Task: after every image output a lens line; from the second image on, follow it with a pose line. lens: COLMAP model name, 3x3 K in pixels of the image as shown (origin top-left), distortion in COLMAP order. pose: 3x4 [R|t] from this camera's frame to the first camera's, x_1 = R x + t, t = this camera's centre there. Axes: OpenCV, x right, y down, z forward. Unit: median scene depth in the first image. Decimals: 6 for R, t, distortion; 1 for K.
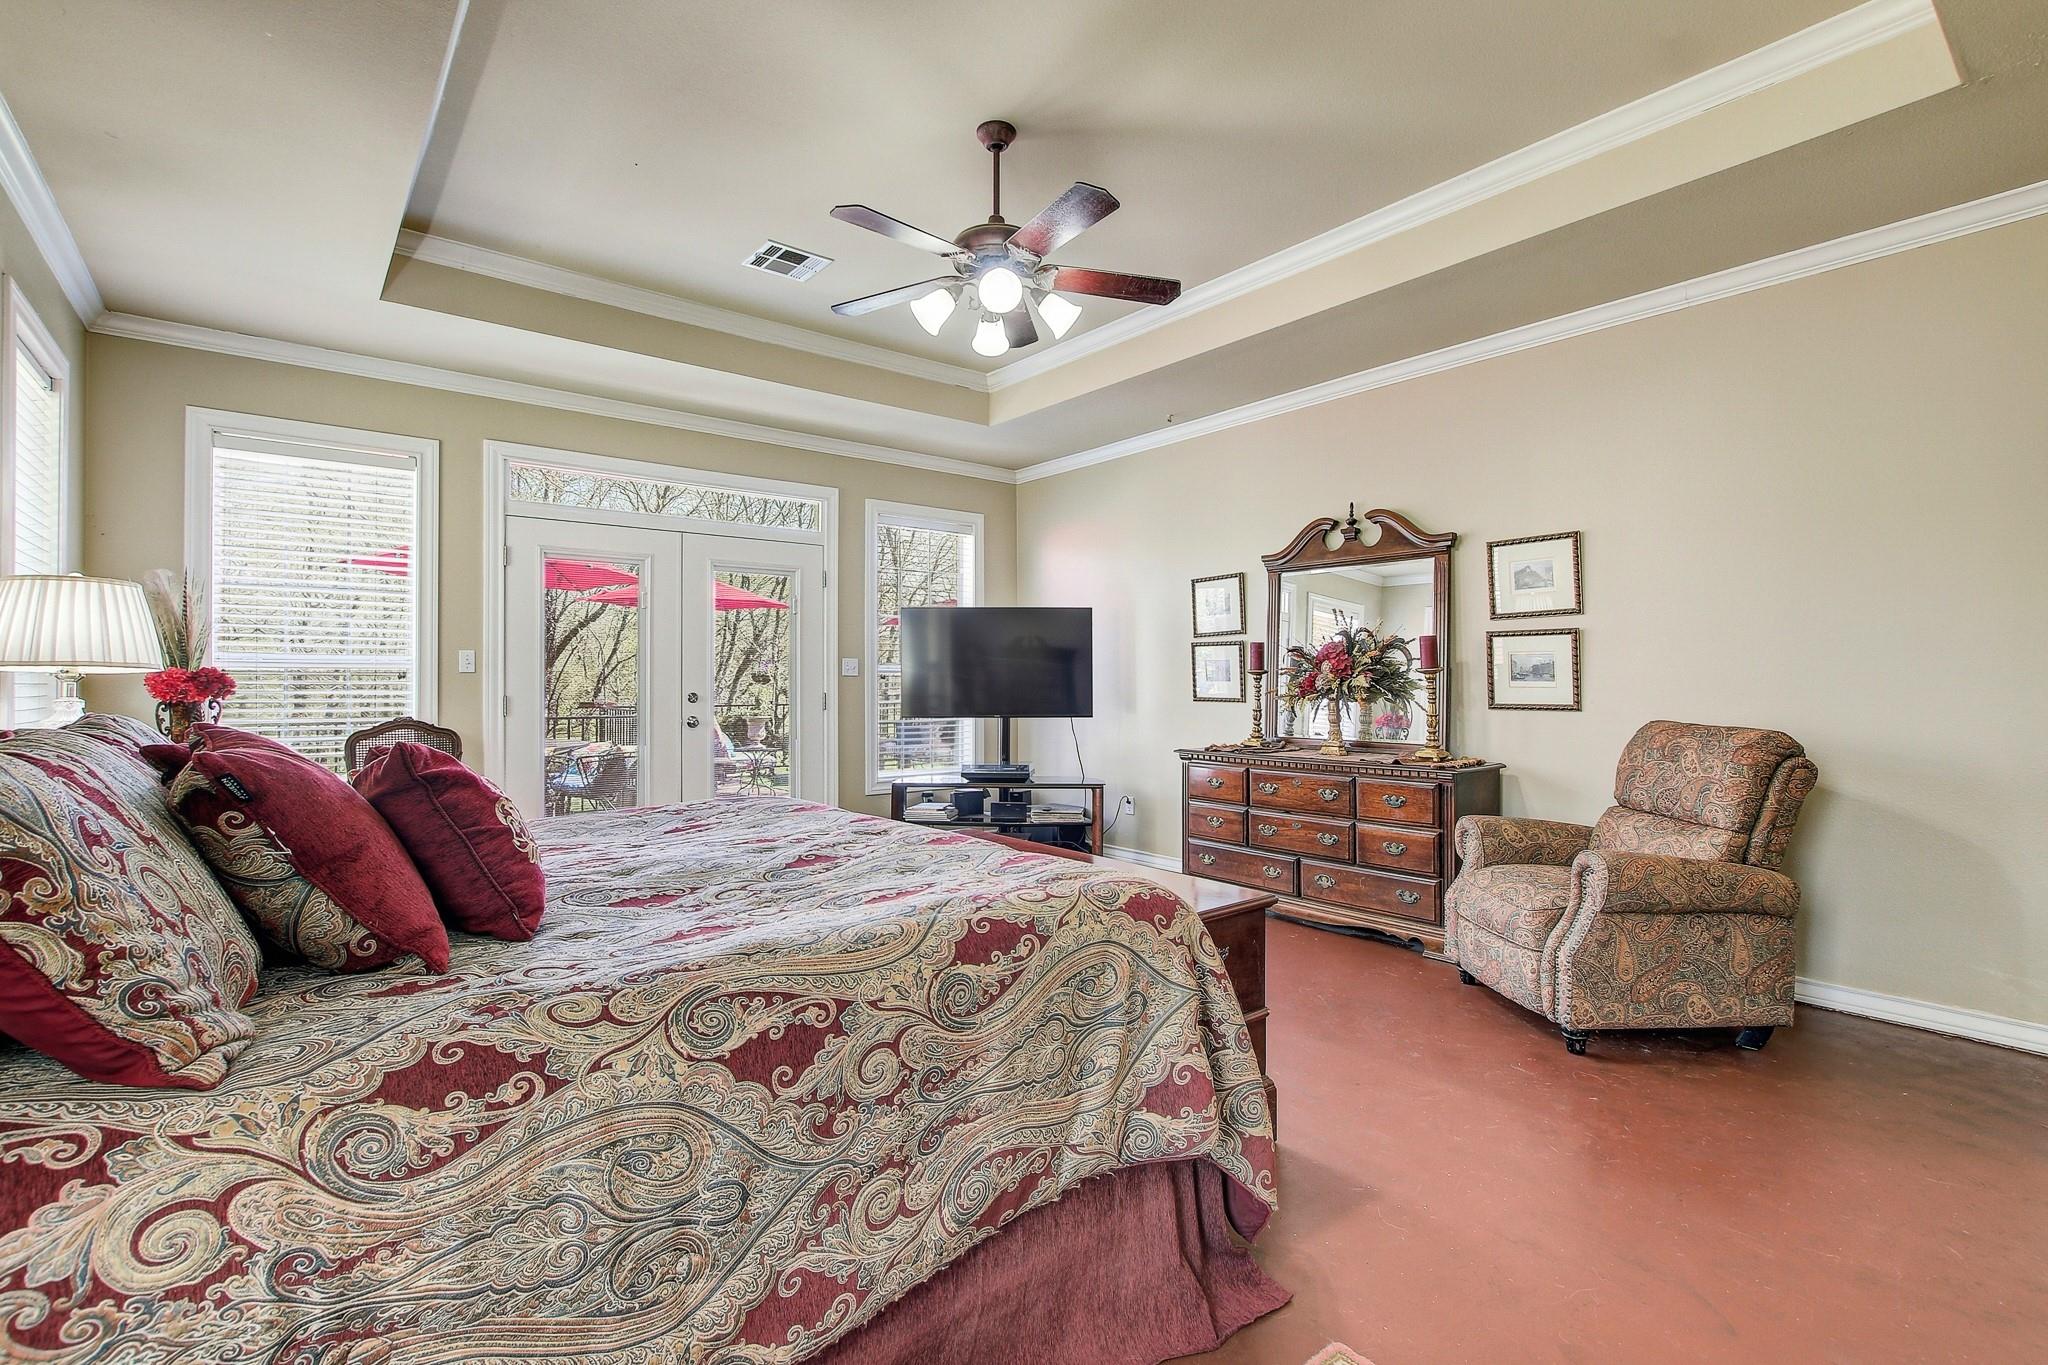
lens RADIAL K [[939.1, 0, 1025.1], [0, 939.1, 671.1], [0, 0, 1]] dist [-0.012983, 0.004052]
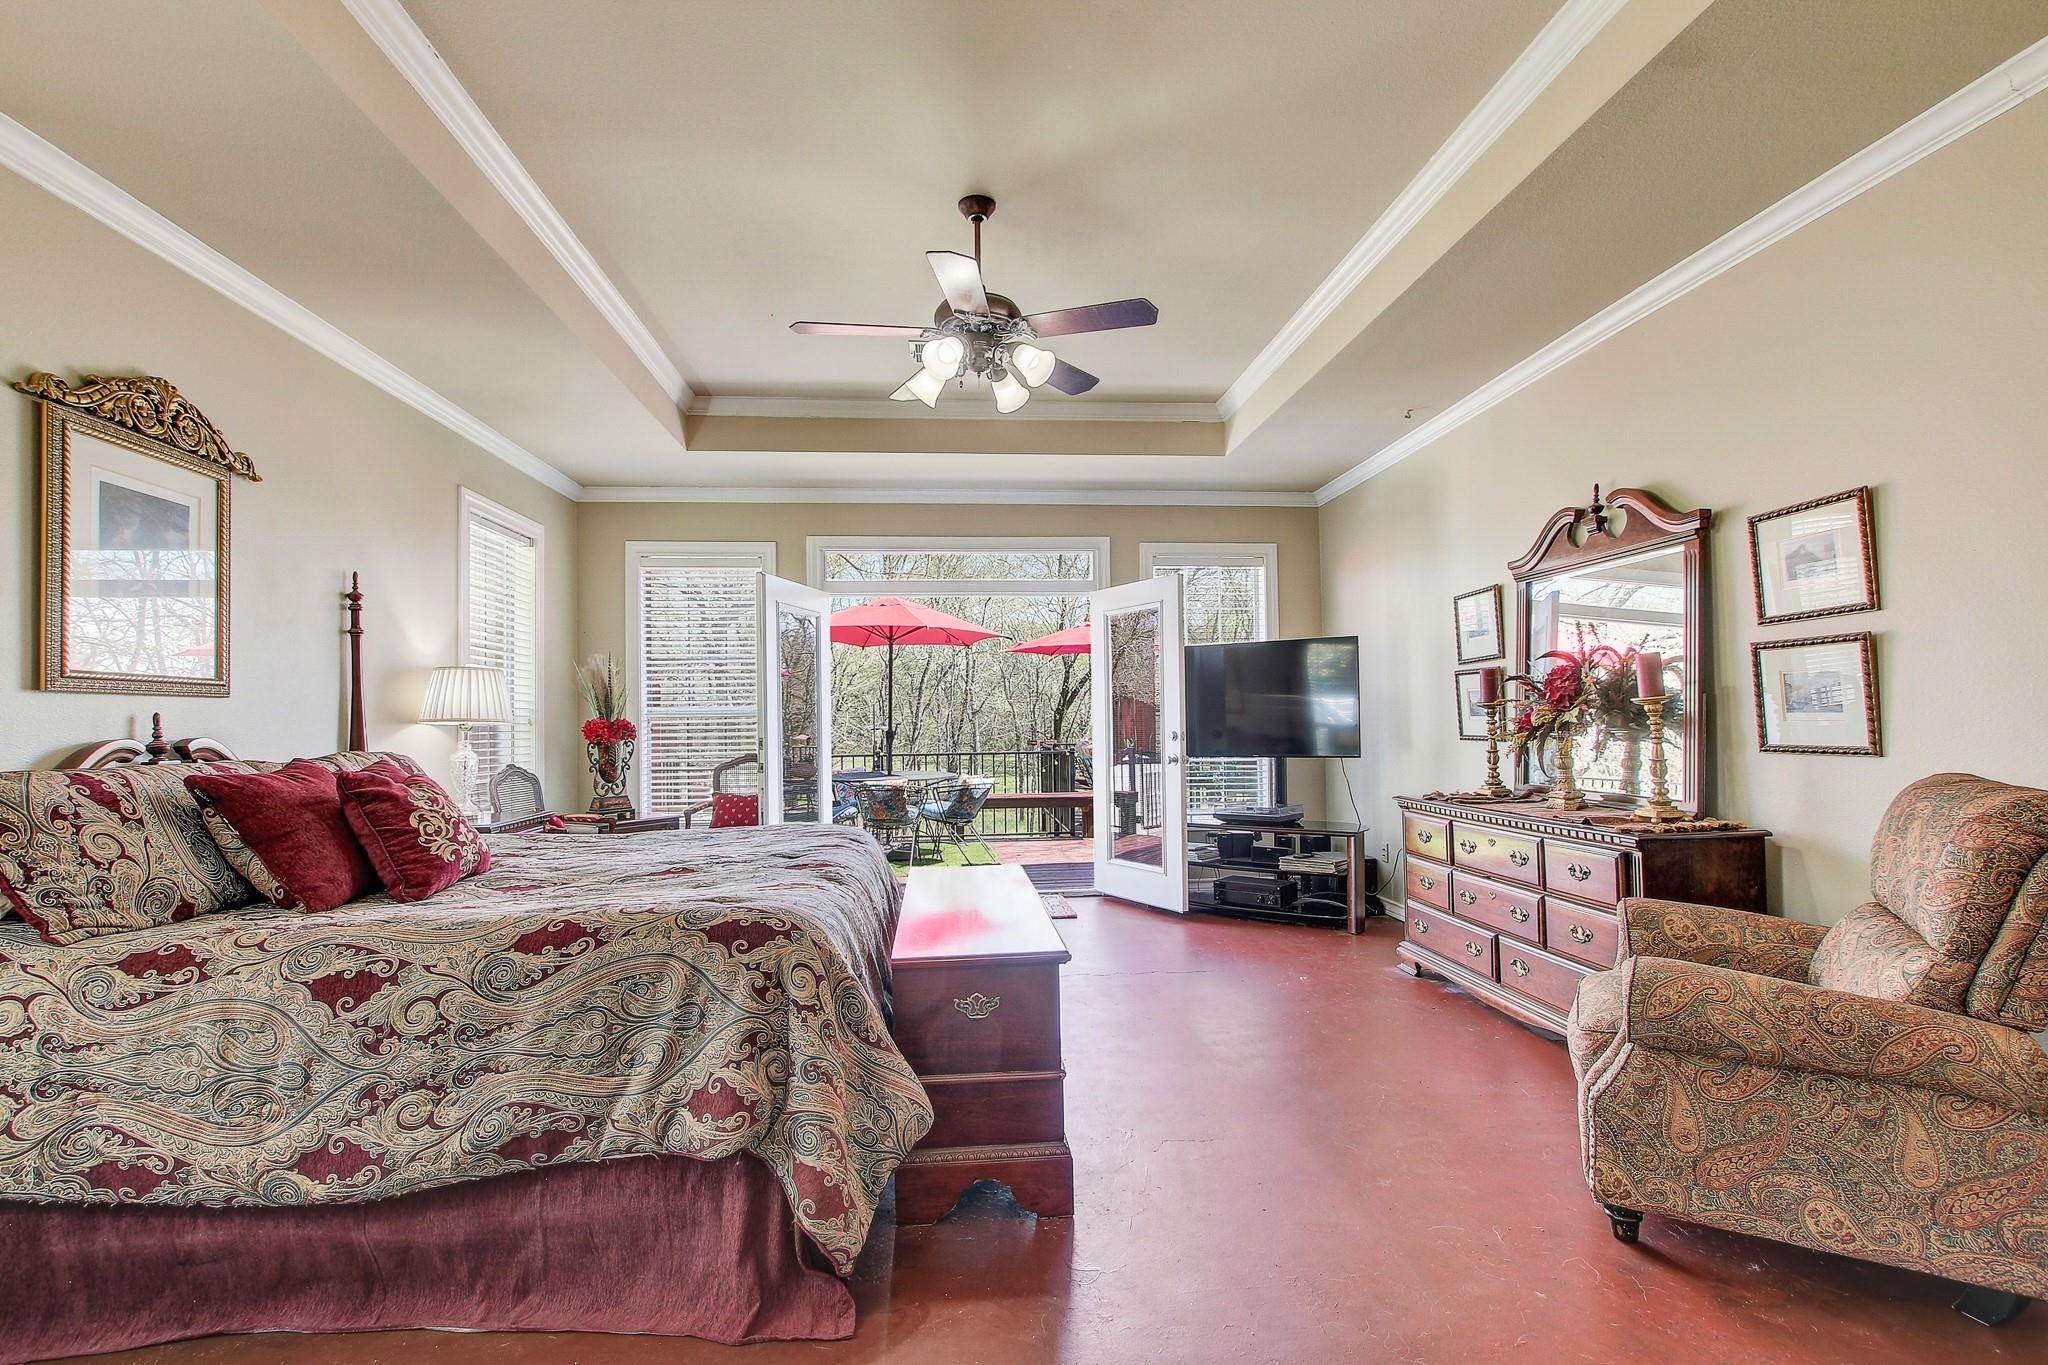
lens RADIAL K [[939.1, 0, 1033.9], [0, 939.1, 697.6], [0, 0, 1]] dist [-0.012983, 0.004052]
pose [[0.832931, -0.025287, -0.552799, 1.092458], [0.020096, 0.999679, -0.015448, -0.002069], [0.553012, 0.001758, 0.833171, 0.282862]]
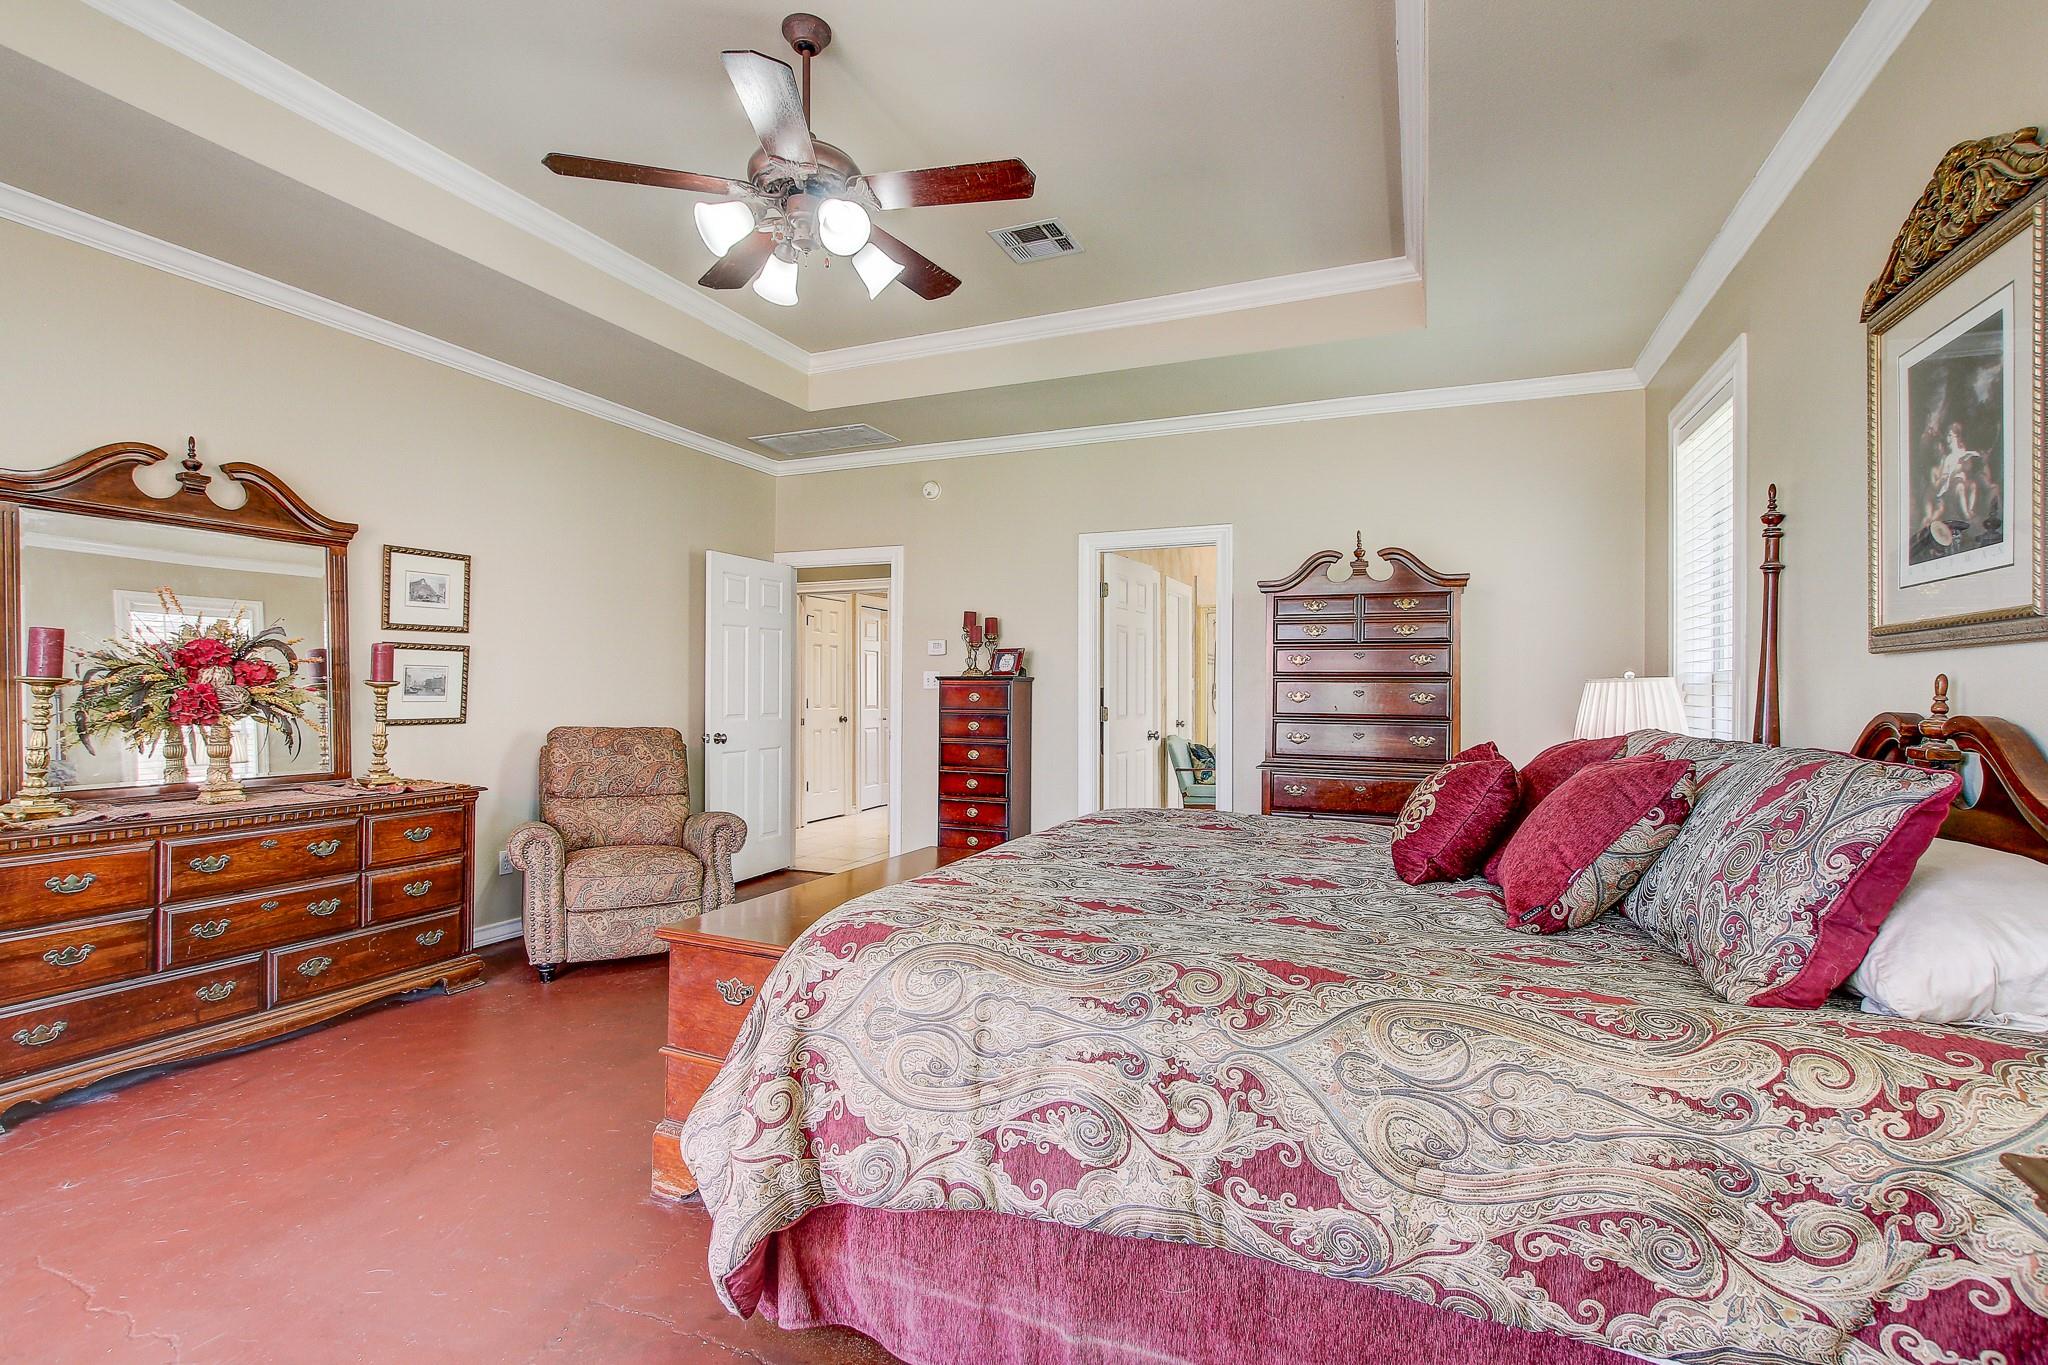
lens RADIAL K [[939.1, 0, 1024.0], [0, 939.1, 689.3], [0, 0, 1]] dist [-0.012983, 0.004052]
pose [[-0.477071, 0.001451, 0.878863, -1.551713], [-0.010785, 0.999914, -0.007505, 0.011423], [-0.878798, -0.013059, -0.477015, 2.251482]]
